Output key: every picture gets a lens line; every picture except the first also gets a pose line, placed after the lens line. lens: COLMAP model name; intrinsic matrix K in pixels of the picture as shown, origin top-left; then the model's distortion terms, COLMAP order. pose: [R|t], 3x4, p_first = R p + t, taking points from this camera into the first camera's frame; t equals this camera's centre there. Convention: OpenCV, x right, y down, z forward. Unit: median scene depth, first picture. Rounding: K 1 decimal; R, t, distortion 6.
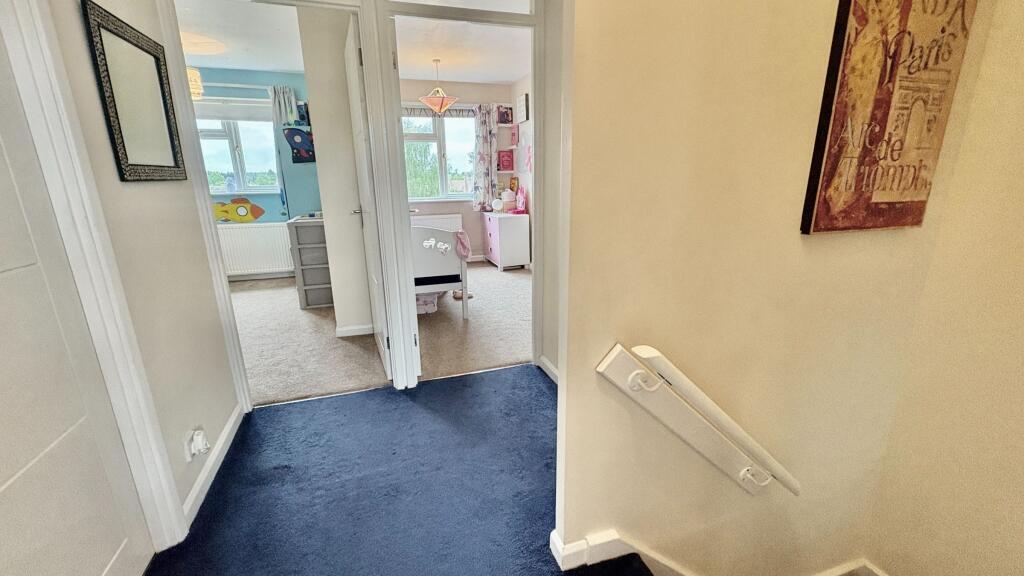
lens RADIAL K [[405.9, 0, 508.7], [0, 405.9, 289.2], [0, 0, 1]] dist [-0.002308, -0.000961]
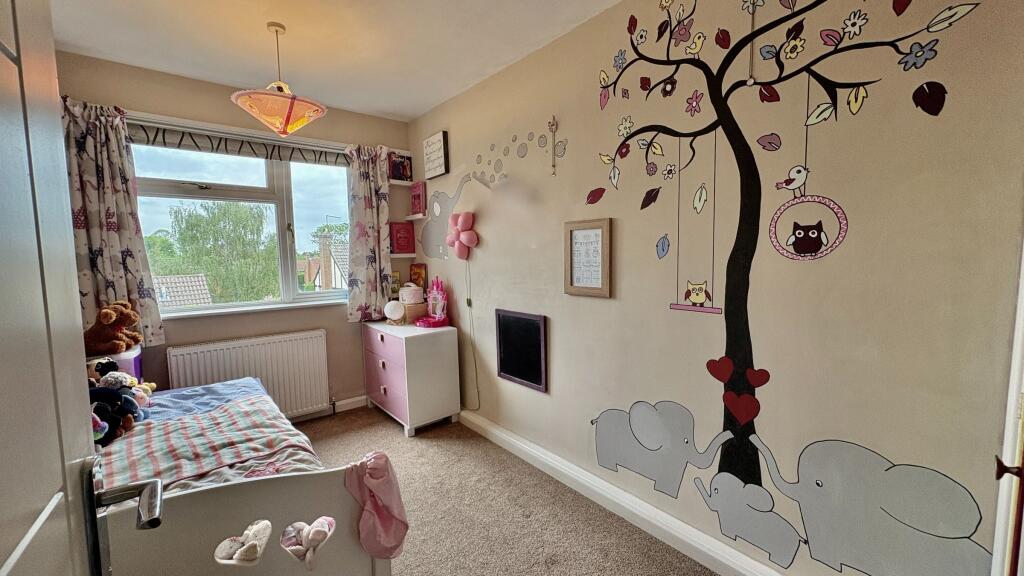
lens RADIAL K [[405.9, 0, 510.6], [0, 405.9, 290.1], [0, 0, 1]] dist [-0.002308, -0.000961]
pose [[0.936280, -0.028474, 0.350099, -0.074172], [0.093475, 0.980966, -0.170199, -0.123178], [-0.338589, 0.192080, 0.921121, 0.407942]]
